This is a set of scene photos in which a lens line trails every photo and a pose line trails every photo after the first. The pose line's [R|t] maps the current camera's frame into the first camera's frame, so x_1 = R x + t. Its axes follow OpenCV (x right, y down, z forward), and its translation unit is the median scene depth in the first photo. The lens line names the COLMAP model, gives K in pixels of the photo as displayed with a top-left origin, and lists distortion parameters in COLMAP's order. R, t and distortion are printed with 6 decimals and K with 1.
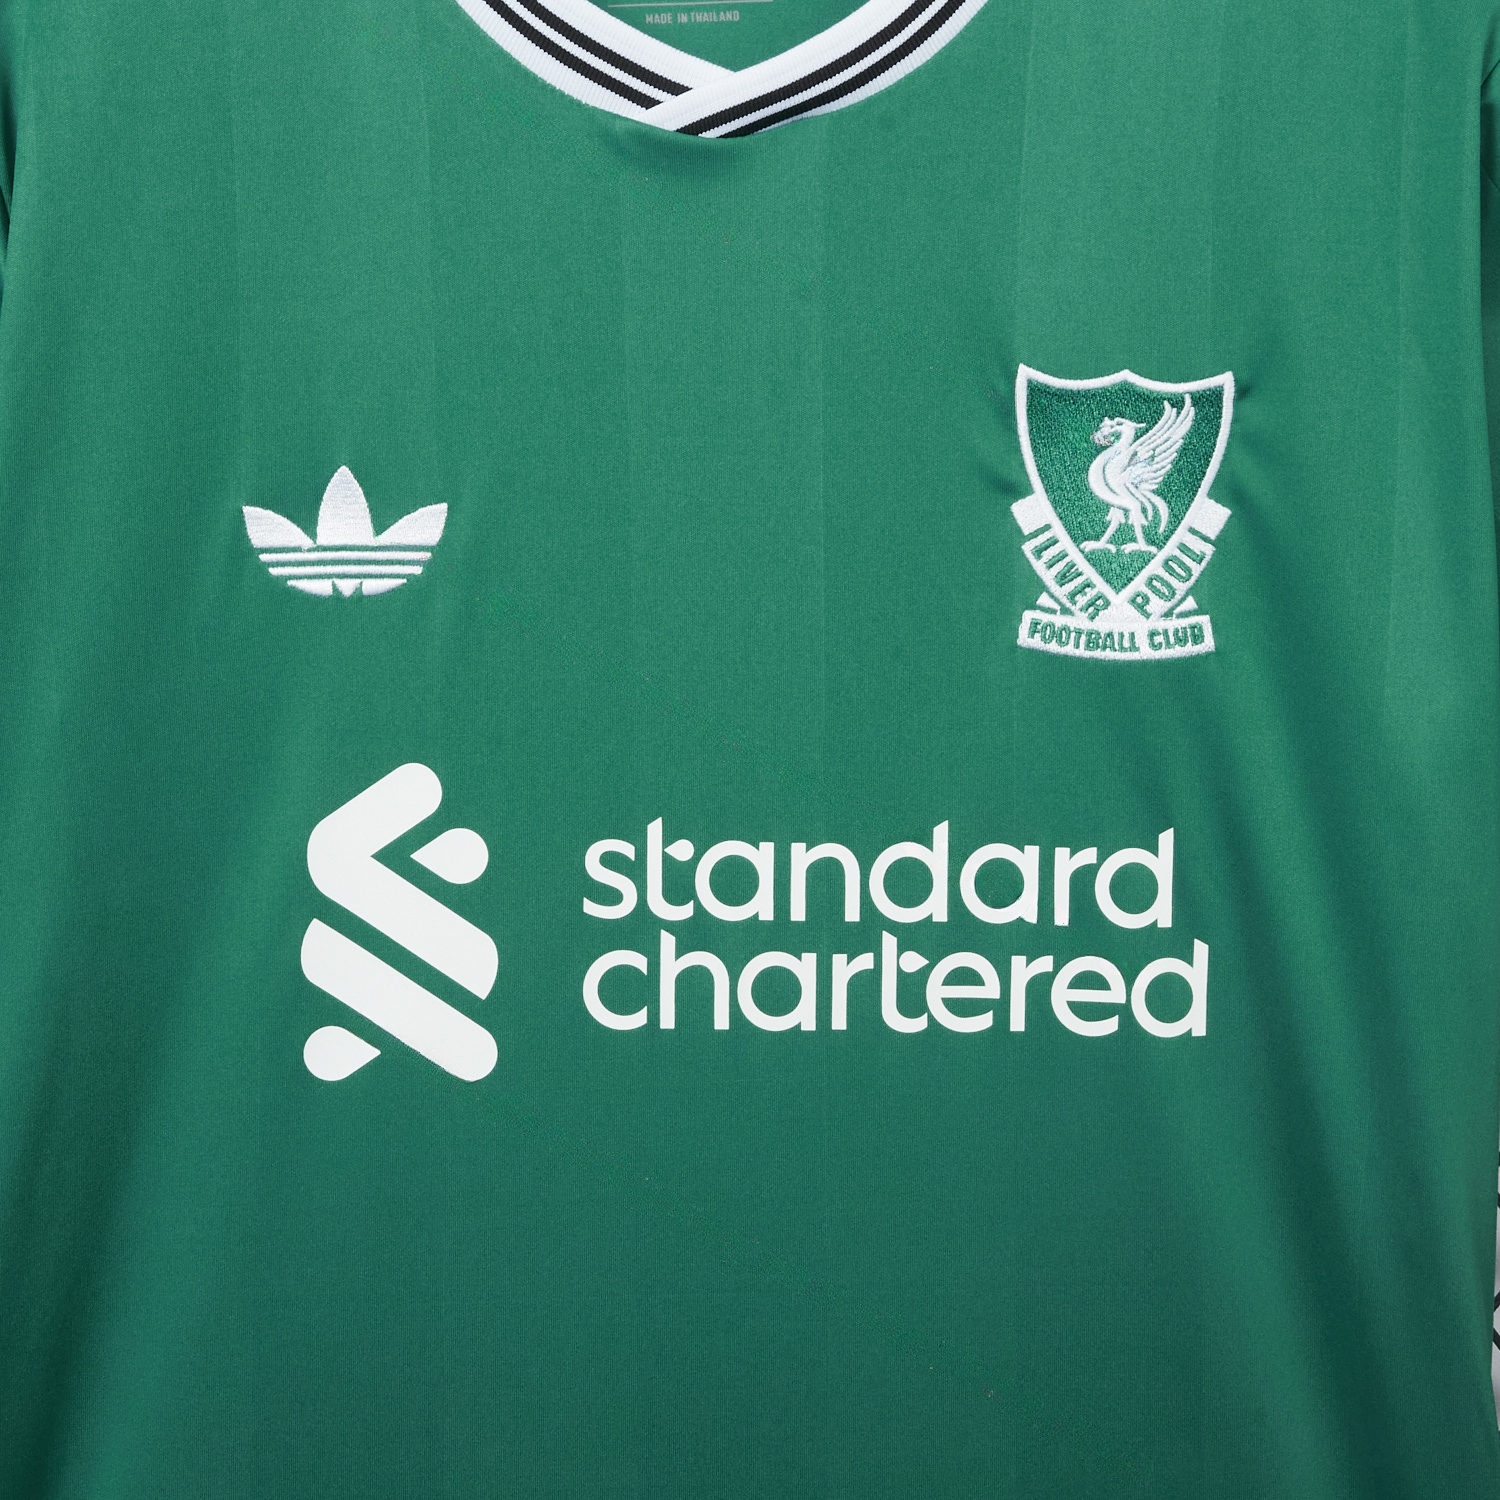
lens RADIAL K [[3400.1, 0, 724.0], [0, 3400.1, 733.0], [0, 0, 1]] dist [-0.043127, 0.000000]
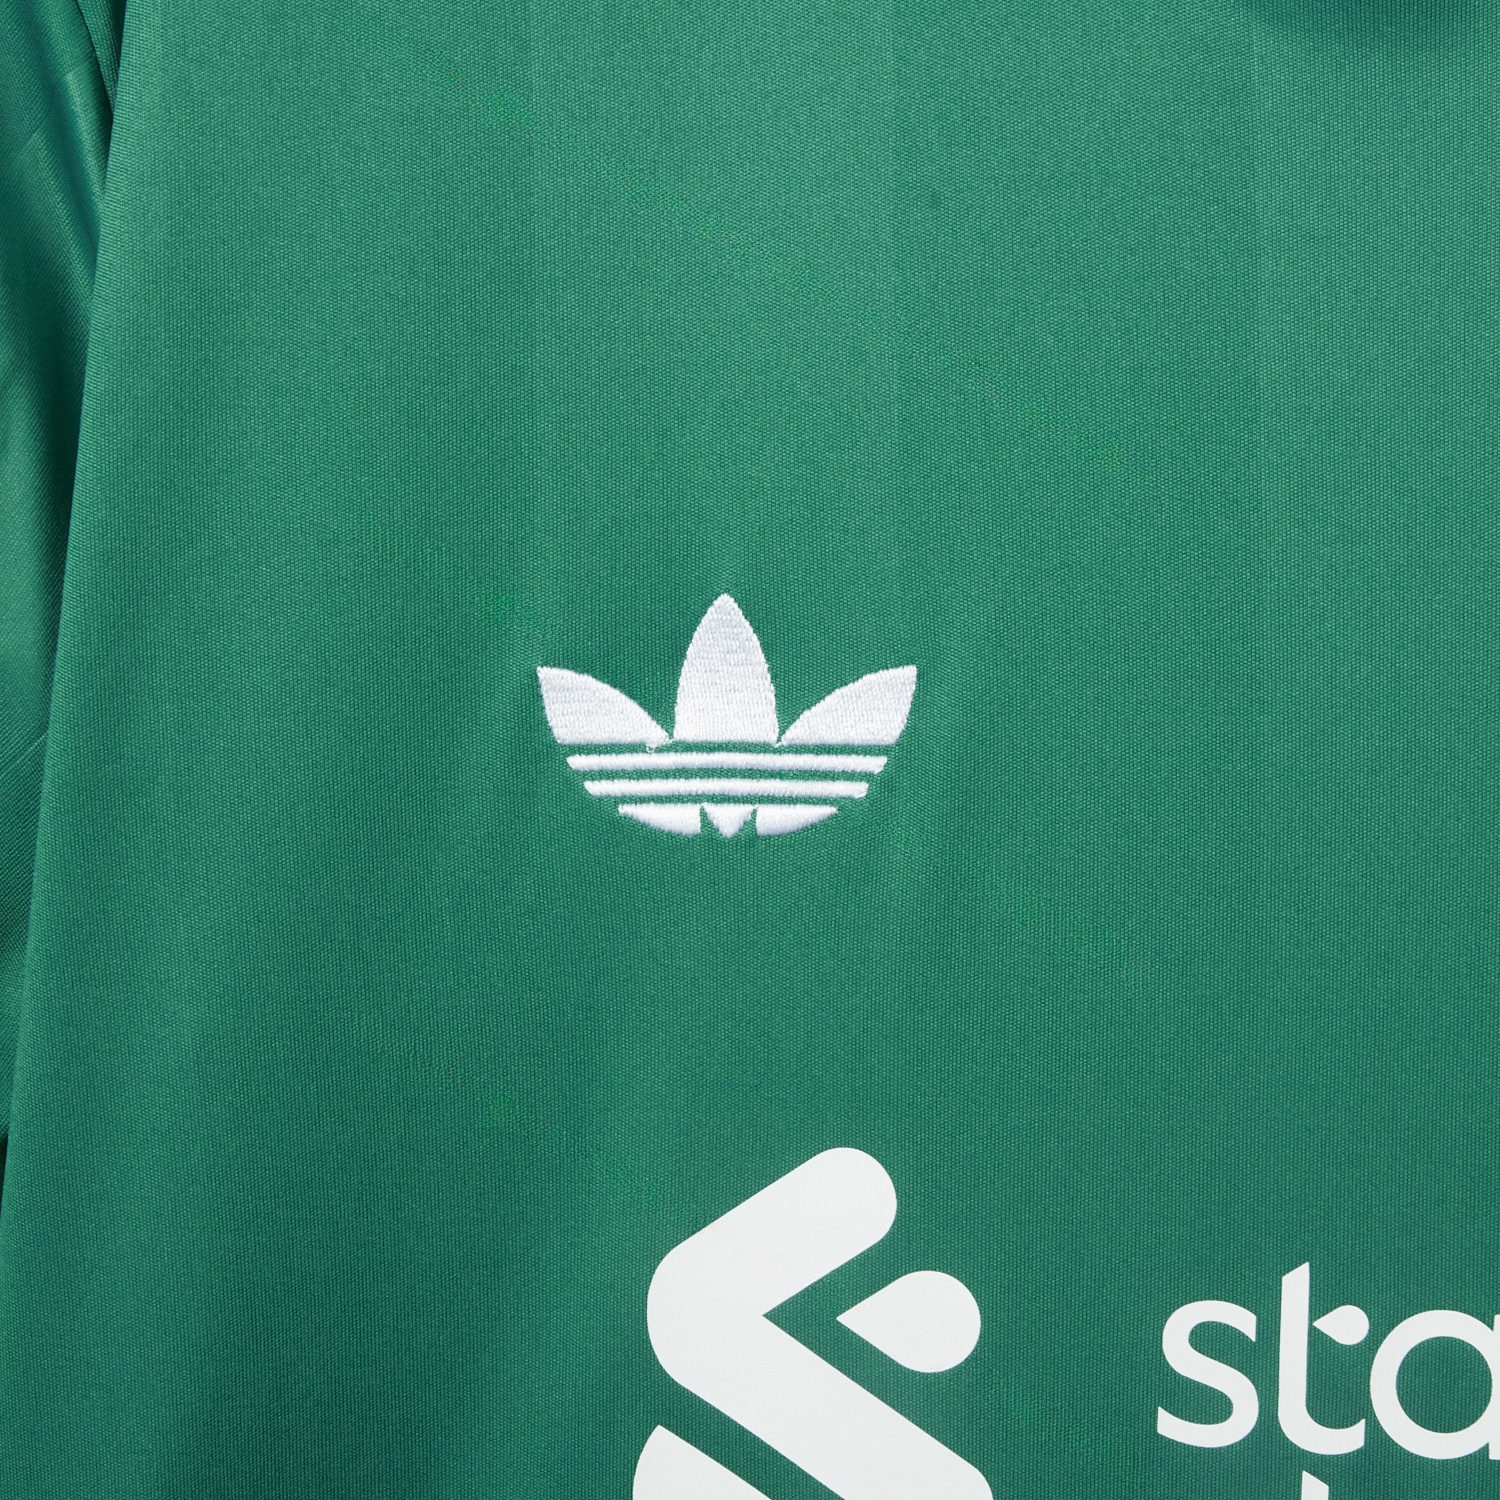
lens RADIAL K [[3400.1, 0, 740.6], [0, 3400.1, 763.5], [0, 0, 1]] dist [-0.043127, 0.000000]
pose [[0.989383, 0.016990, -0.144337, -0.031514], [-0.020600, 0.999510, -0.023548, -0.039265], [0.143867, 0.026272, 0.989248, 0.469197]]
